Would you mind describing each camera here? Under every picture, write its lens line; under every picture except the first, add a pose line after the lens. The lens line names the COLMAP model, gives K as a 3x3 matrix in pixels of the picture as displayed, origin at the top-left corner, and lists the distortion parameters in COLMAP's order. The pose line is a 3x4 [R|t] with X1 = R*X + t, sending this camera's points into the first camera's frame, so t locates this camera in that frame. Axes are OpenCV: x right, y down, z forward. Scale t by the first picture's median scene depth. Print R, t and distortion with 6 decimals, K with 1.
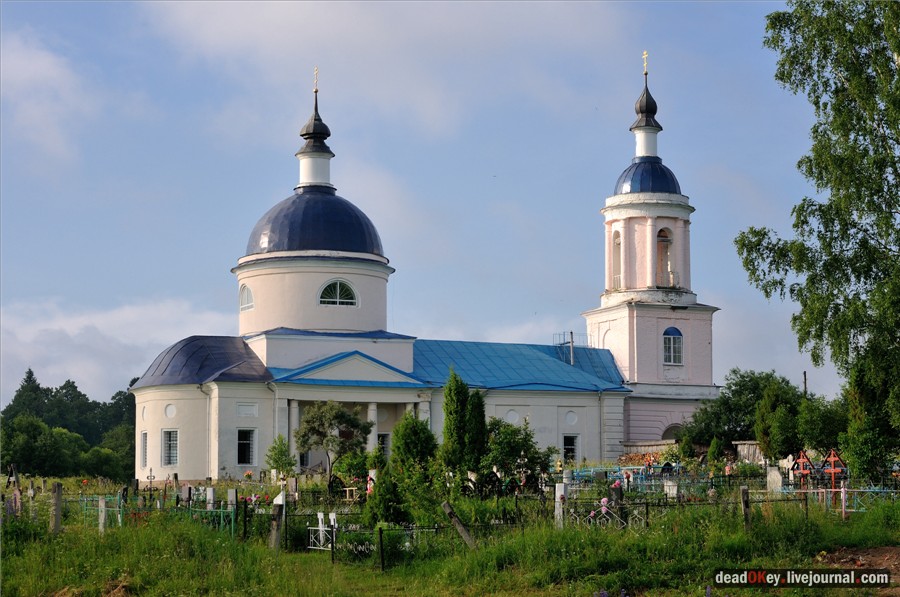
lens RADIAL K [[1880.9, 0, 450.7], [0, 1880.9, 300.3], [0, 0, 1]] dist [-0.111893, 0.000000]
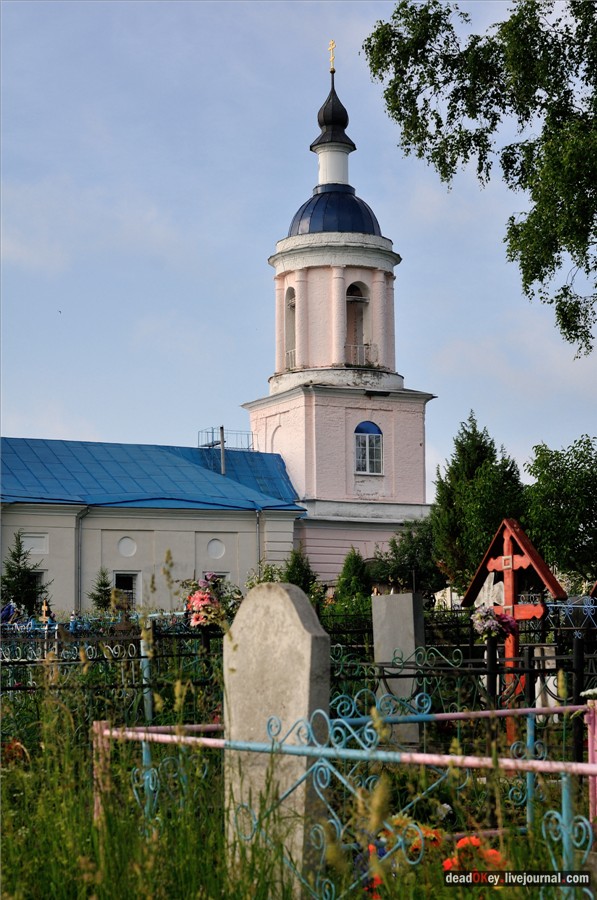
lens RADIAL K [[1880.9, 0, 297.8], [0, 1880.9, 447.7], [0, 0, 1]] dist [-0.111893, 0.000000]
pose [[0.998841, -0.003387, 0.048009, 0.057965], [0.003642, 0.999980, -0.005225, 0.027816], [-0.047990, 0.005394, 0.998833, 0.296966]]
